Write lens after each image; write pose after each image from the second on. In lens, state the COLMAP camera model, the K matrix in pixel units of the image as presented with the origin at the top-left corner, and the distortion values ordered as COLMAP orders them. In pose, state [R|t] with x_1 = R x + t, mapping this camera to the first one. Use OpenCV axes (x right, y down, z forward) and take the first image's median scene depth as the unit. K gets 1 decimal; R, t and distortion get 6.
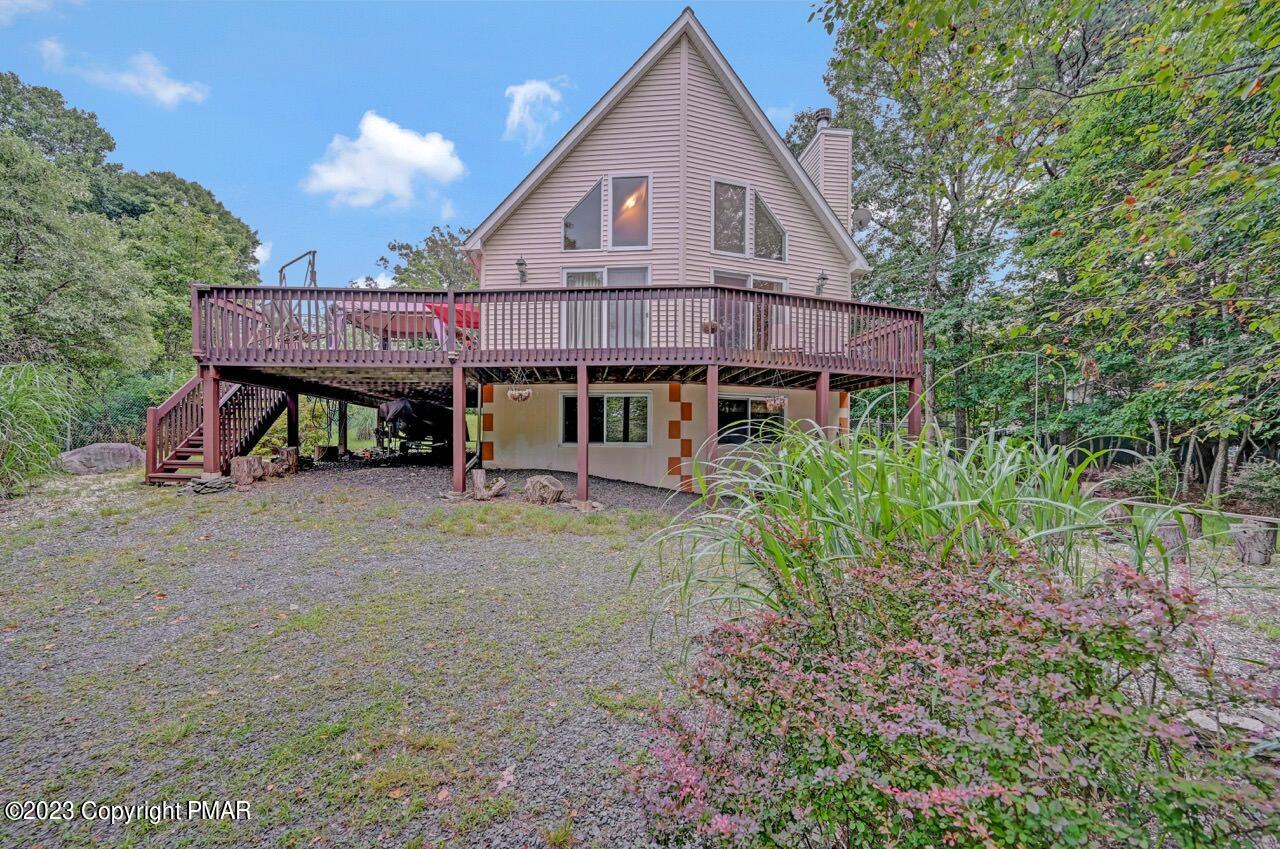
lens RADIAL K [[520.4, 0, 631.4], [0, 520.4, 432.5], [0, 0, 1]] dist [0.000460, 0.000078]
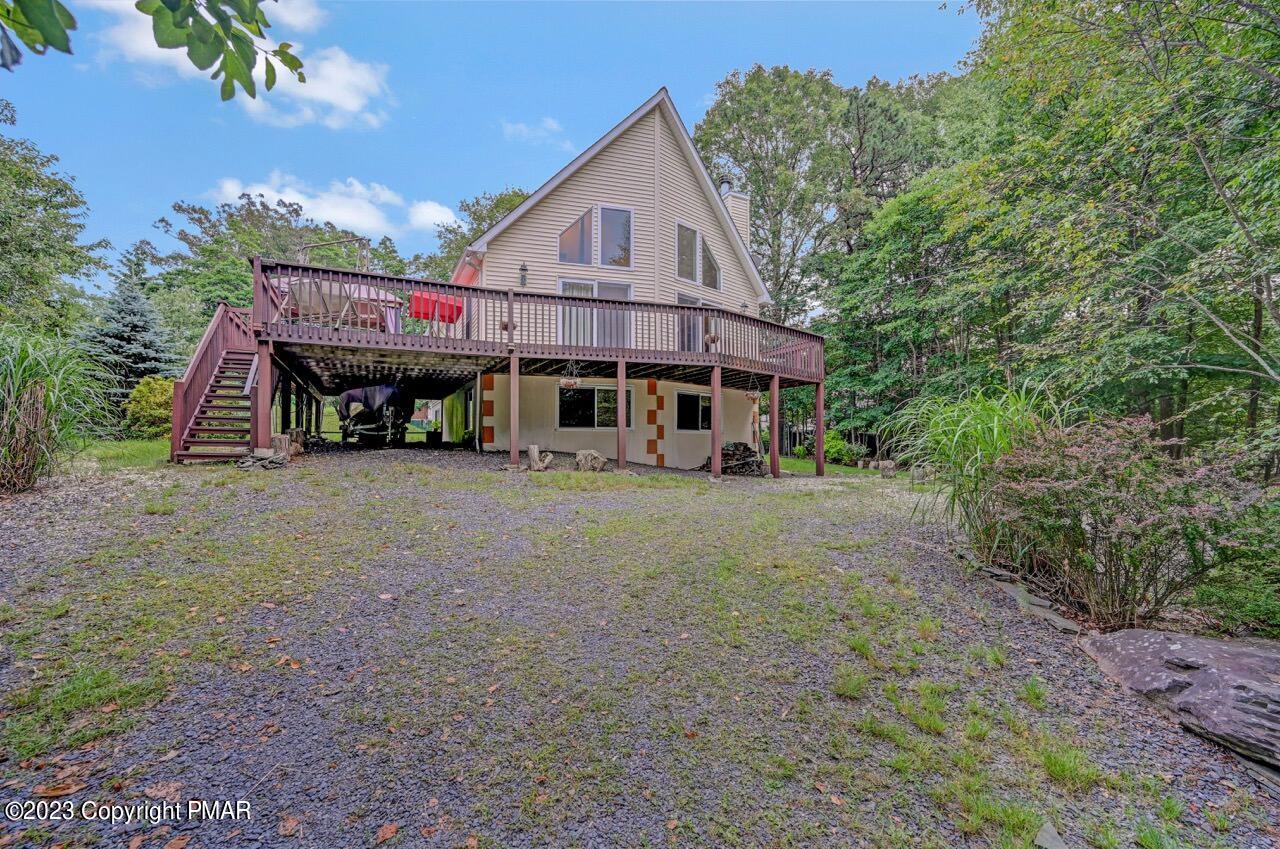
lens RADIAL K [[520.4, 0, 630.1], [0, 520.4, 423.5], [0, 0, 1]] dist [0.000460, 0.000078]
pose [[0.931662, 0.011977, 0.363128, -0.405213], [-0.002080, 0.999616, -0.027632, 0.042763], [-0.363319, 0.024988, 0.931330, -0.133435]]
